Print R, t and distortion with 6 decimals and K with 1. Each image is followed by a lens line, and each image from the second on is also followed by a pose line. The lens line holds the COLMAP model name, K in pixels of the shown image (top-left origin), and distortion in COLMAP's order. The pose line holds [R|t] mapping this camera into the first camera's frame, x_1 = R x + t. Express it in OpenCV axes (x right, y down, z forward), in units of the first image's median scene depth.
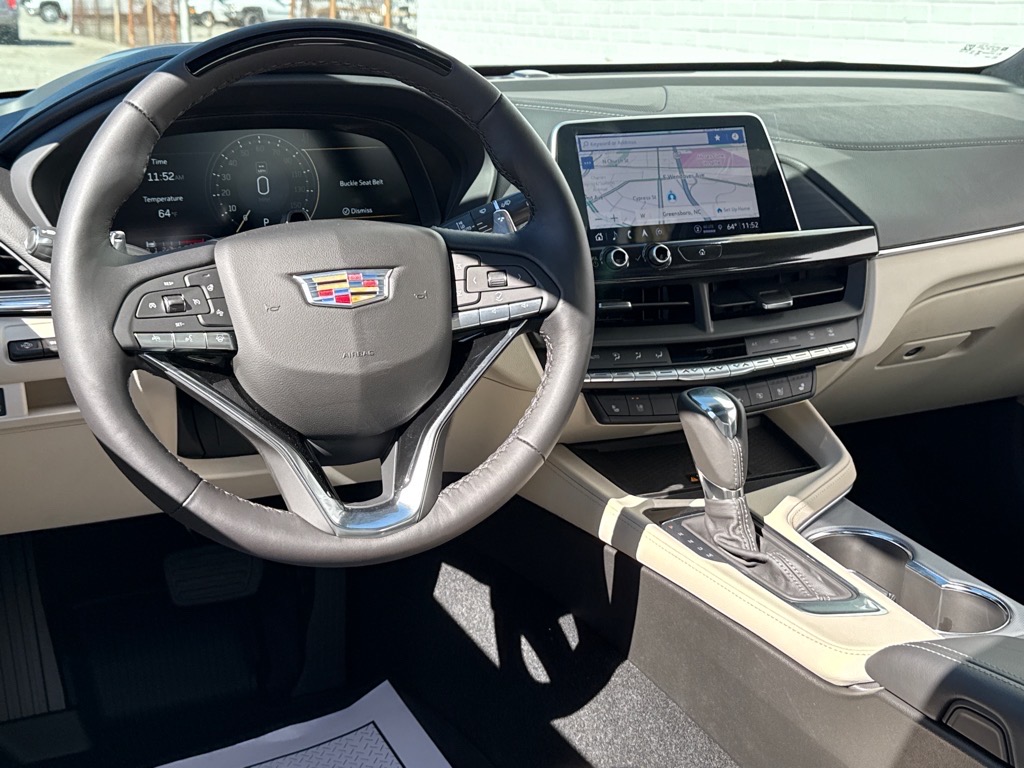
lens RADIAL K [[1272.5, 0, 512.0], [0, 1272.5, 384.0], [0, 0, 1]] dist [0.232735, -0.021386]
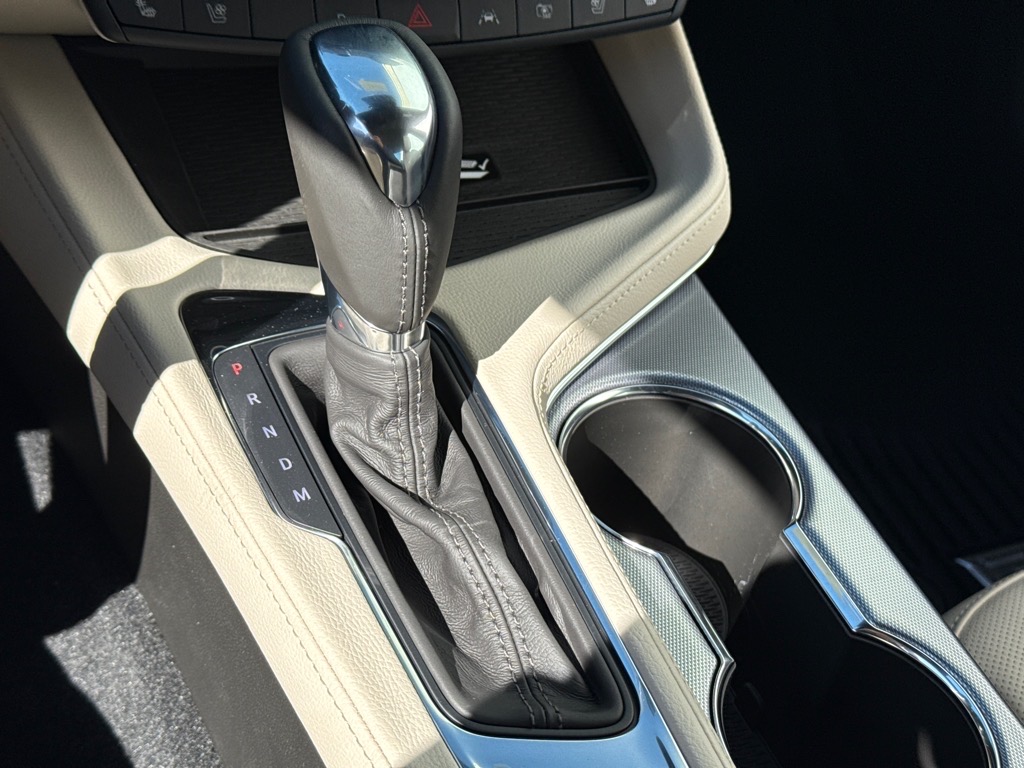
lens RADIAL K [[1470.5, 0, 512.0], [0, 1470.5, 384.0], [0, 0, 1]] dist [0.032428, 0.043721]
pose [[0.983419, 0.109955, 0.144213, 0.129664], [-0.162408, 0.887820, 0.430581, -0.080348], [-0.080690, -0.446863, 0.890956, 0.544703]]
